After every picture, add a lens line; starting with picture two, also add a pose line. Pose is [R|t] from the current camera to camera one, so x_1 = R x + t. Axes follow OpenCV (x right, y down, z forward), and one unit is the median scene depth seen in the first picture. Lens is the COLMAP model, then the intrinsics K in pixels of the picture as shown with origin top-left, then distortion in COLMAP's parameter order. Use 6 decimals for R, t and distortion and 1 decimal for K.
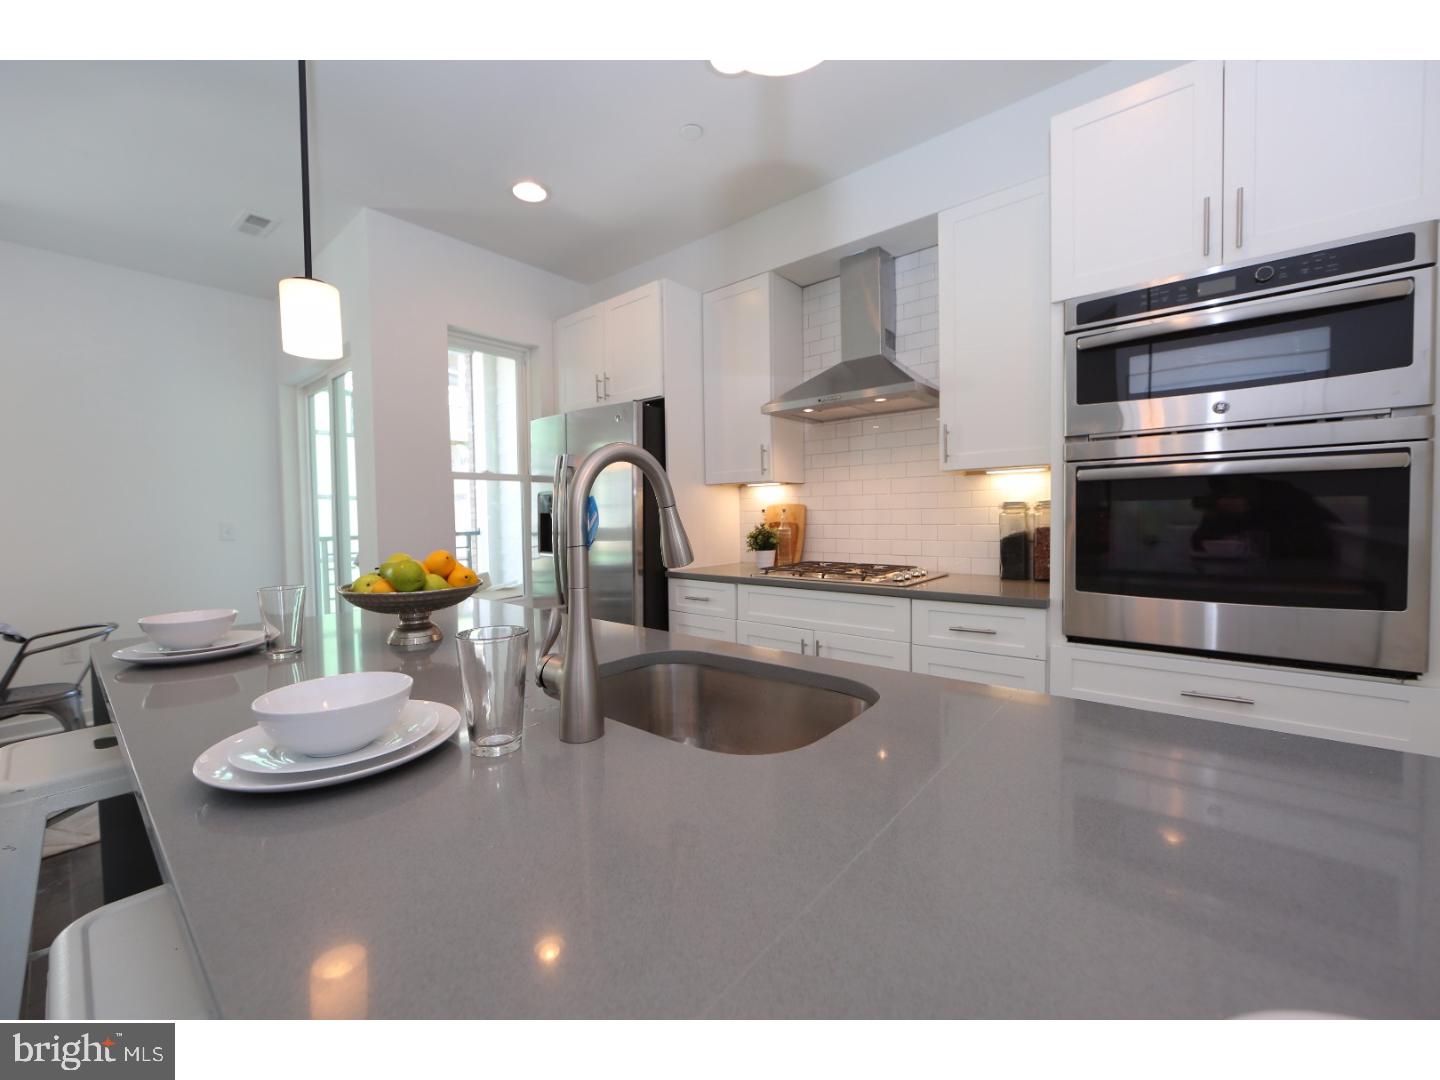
lens RADIAL K [[584.8, 0, 720.0], [0, 584.8, 540.0], [0, 0, 1]] dist [-0.000028, 0.000128]
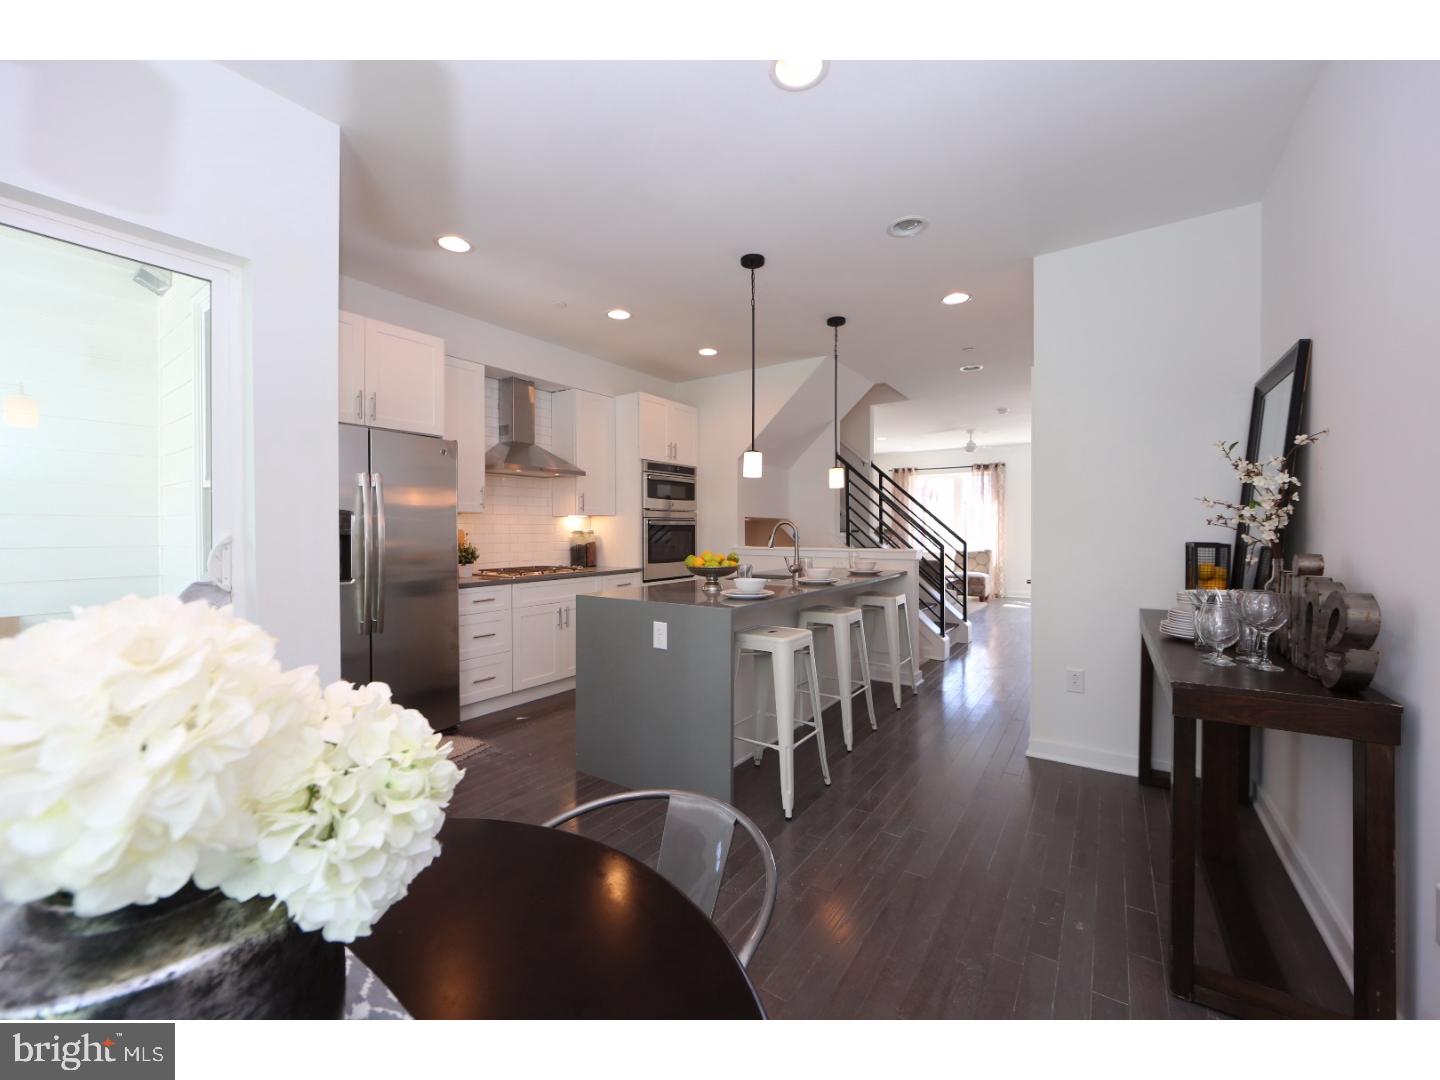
lens RADIAL K [[584.8, 0, 720.0], [0, 584.8, 540.0], [0, 0, 1]] dist [-0.000028, 0.000128]
pose [[-0.083178, -0.003309, 0.996529, -2.497002], [0.040116, 0.999173, 0.006666, -0.036171], [-0.995727, 0.040531, -0.082976, 1.009725]]
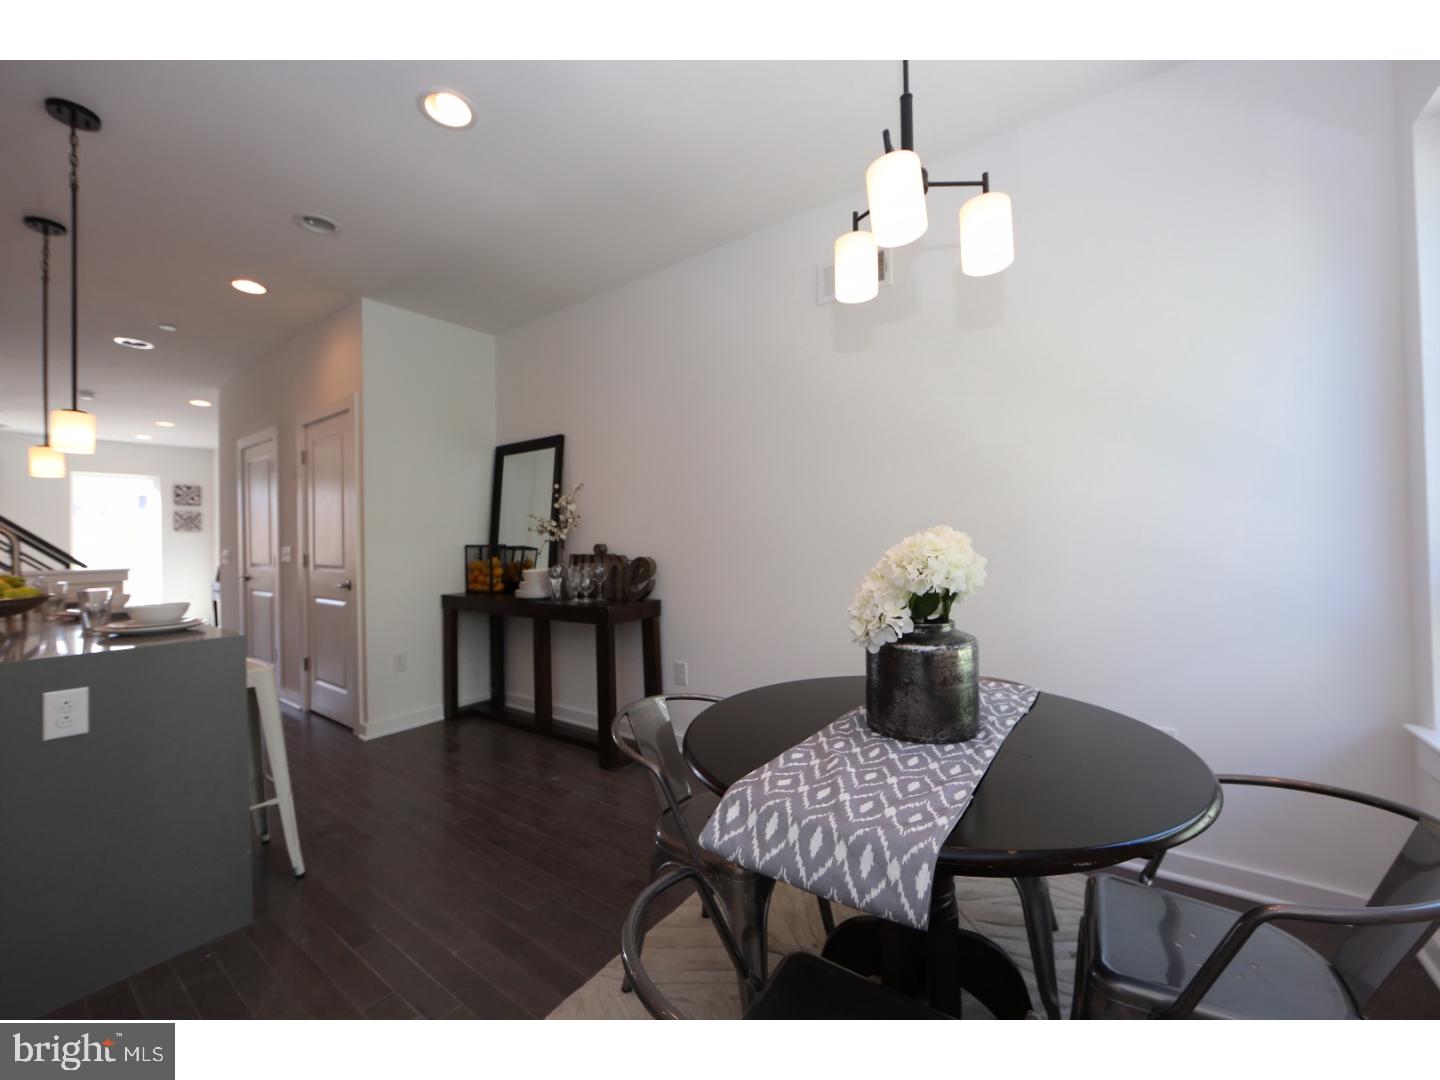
lens RADIAL K [[584.8, 0, 720.0], [0, 584.8, 540.0], [0, 0, 1]] dist [-0.000028, 0.000128]
pose [[-0.996013, 0.034312, -0.082350, -1.785969], [0.031425, 0.998854, 0.036099, -0.041893], [0.083494, 0.033367, -0.995949, 2.108364]]
